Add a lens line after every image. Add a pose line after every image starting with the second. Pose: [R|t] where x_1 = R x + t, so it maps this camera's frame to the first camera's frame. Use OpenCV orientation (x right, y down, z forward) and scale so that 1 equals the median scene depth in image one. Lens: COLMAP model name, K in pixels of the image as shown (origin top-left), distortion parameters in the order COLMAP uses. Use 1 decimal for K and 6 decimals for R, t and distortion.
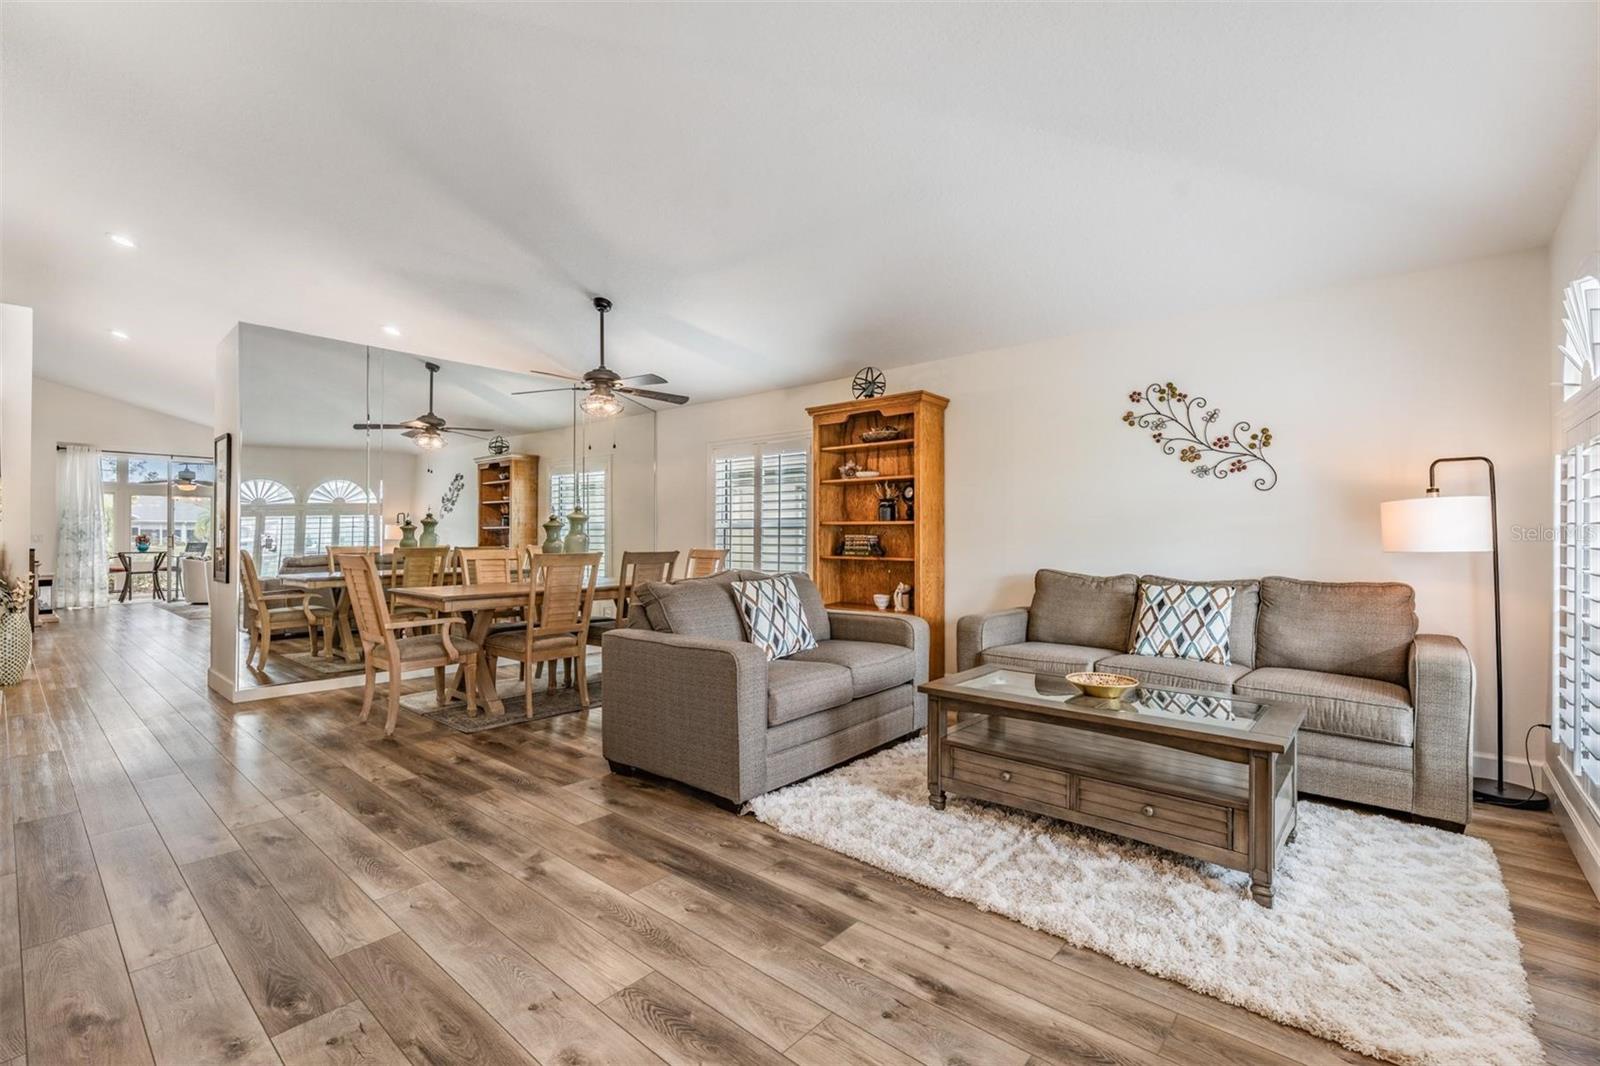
lens RADIAL K [[703.6, 0, 772.2], [0, 703.6, 537.5], [0, 0, 1]] dist [0.000519, -0.000372]
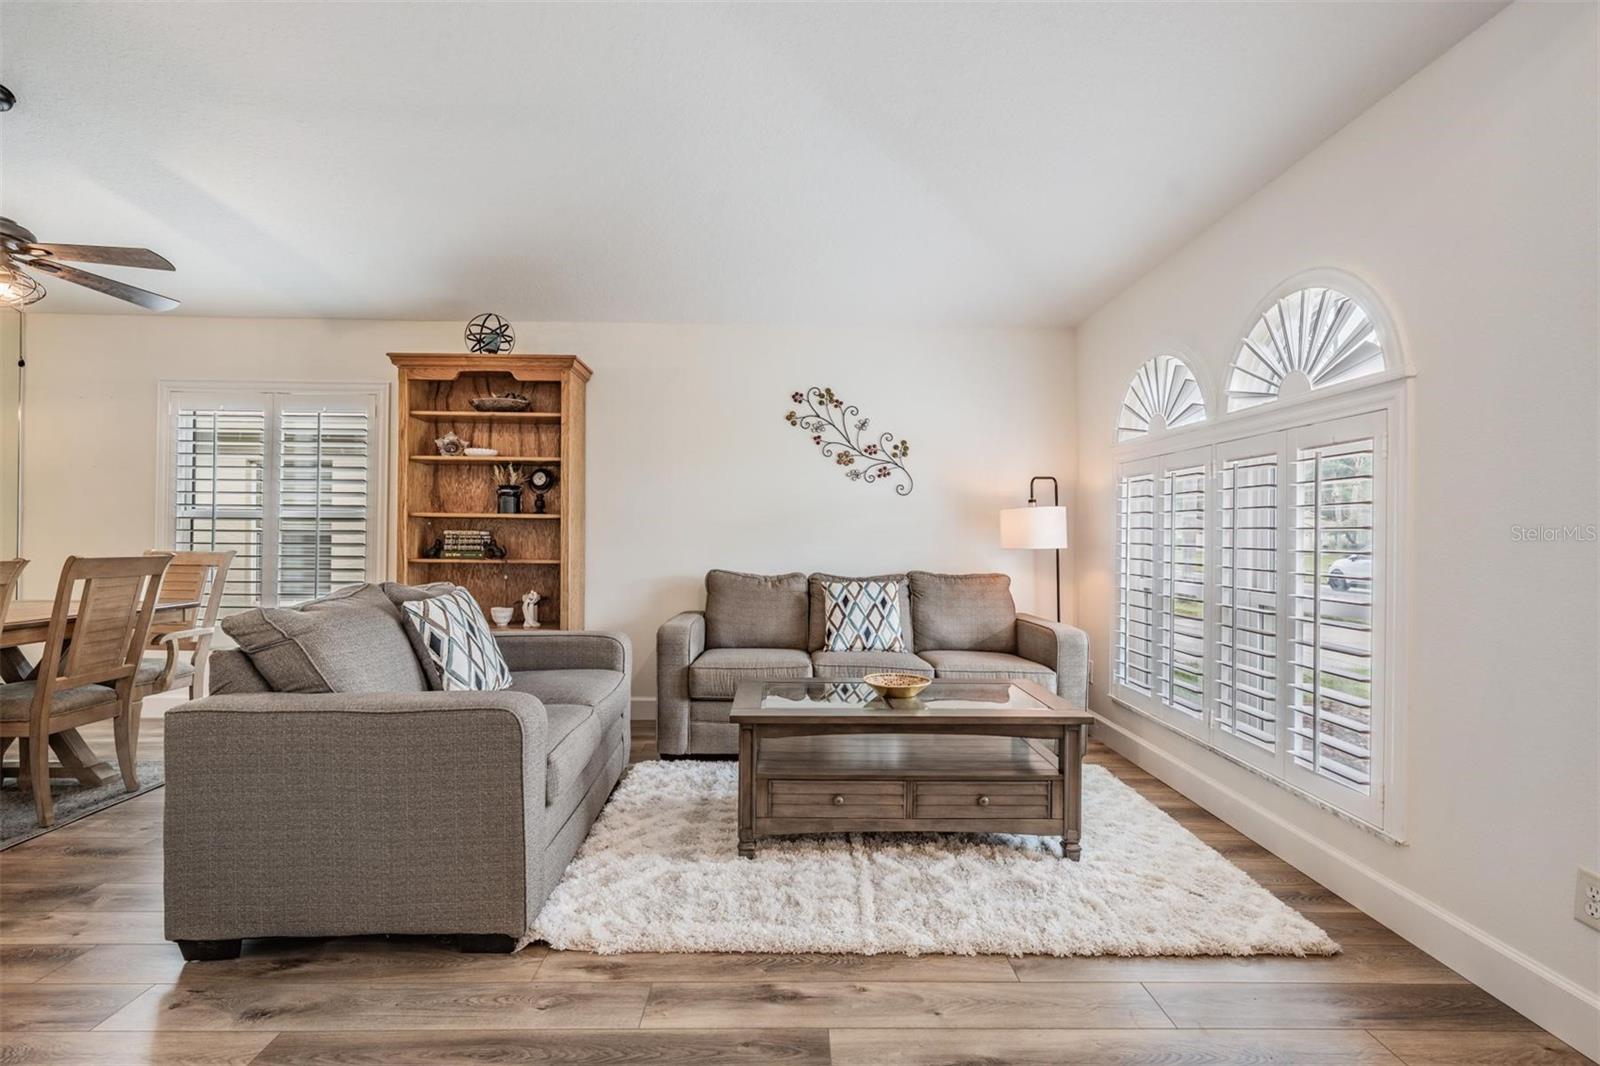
lens RADIAL K [[760.9, 0, 798.2], [0, 760.9, 534.6], [0, 0, 1]] dist [0.001745, -0.001107]
pose [[0.730172, 0.006215, 0.683235, -0.186961], [-0.006377, 0.999977, -0.002280, 0.000168], [-0.683234, -0.002692, 0.730195, 0.159373]]
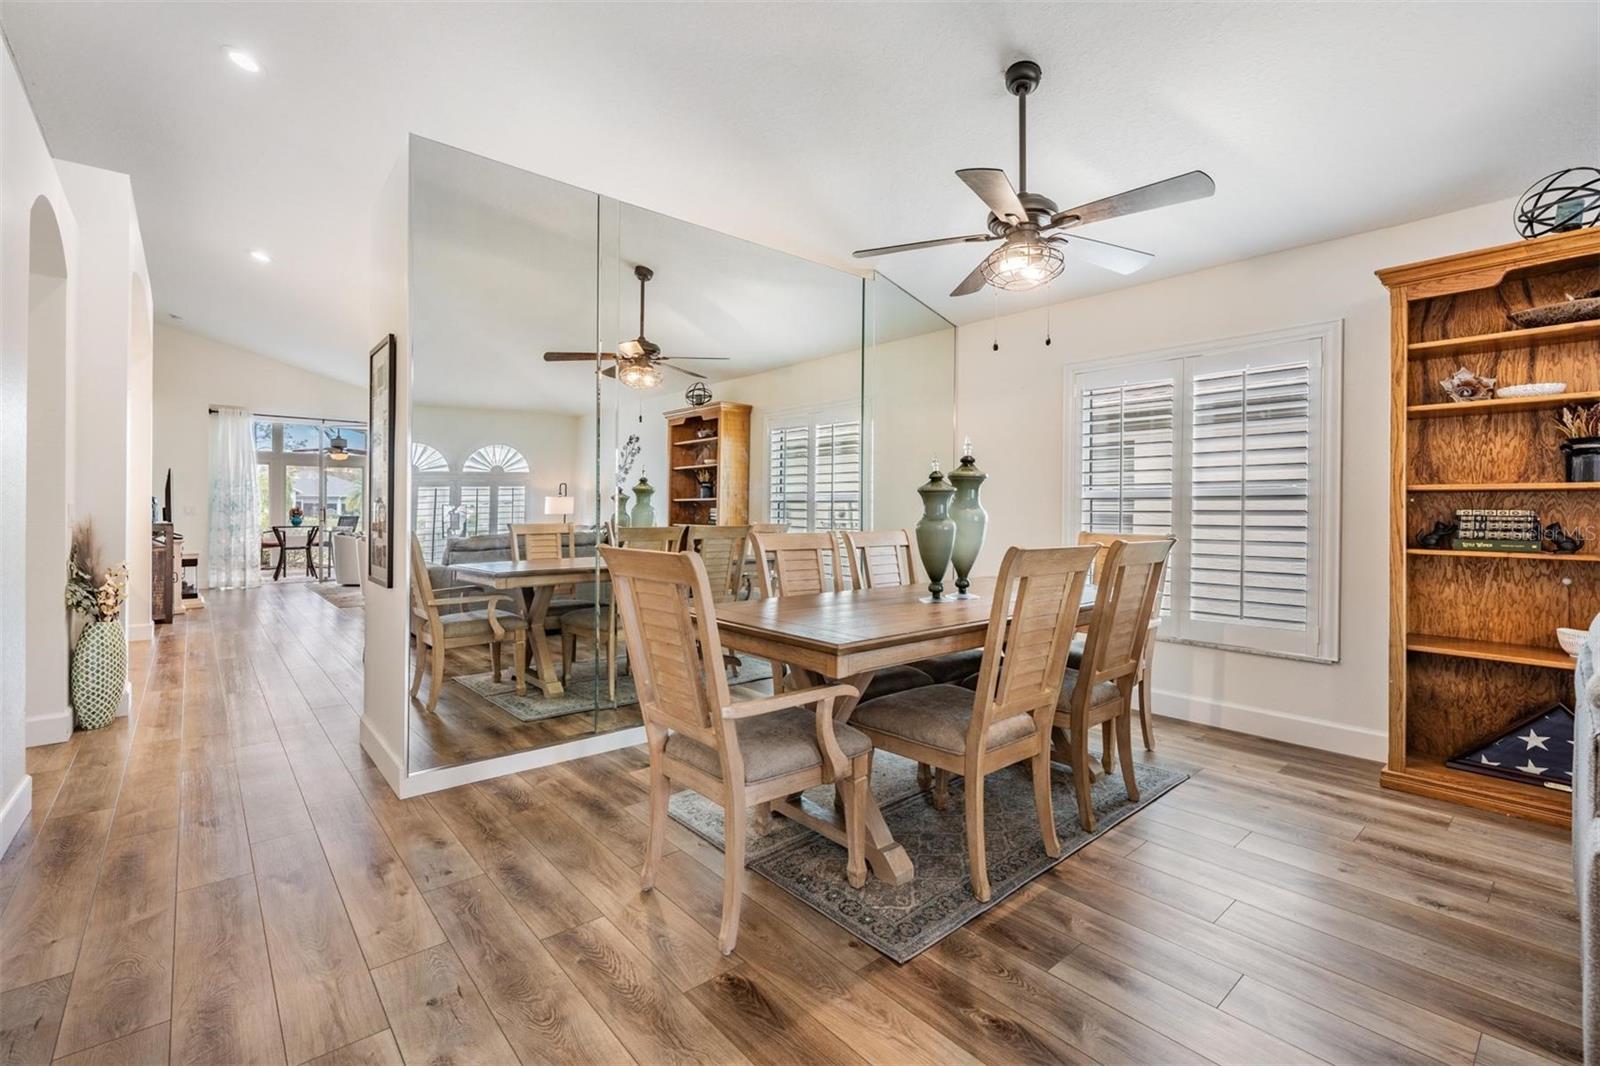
lens RADIAL K [[703.6, 0, 770.3], [0, 703.6, 515.3], [0, 0, 1]] dist [0.000519, -0.000372]
pose [[0.989219, 0.003954, -0.146390, -0.347439], [-0.003387, 0.999986, 0.004122, 0.000223], [0.146405, -0.003582, 0.989218, 0.431803]]
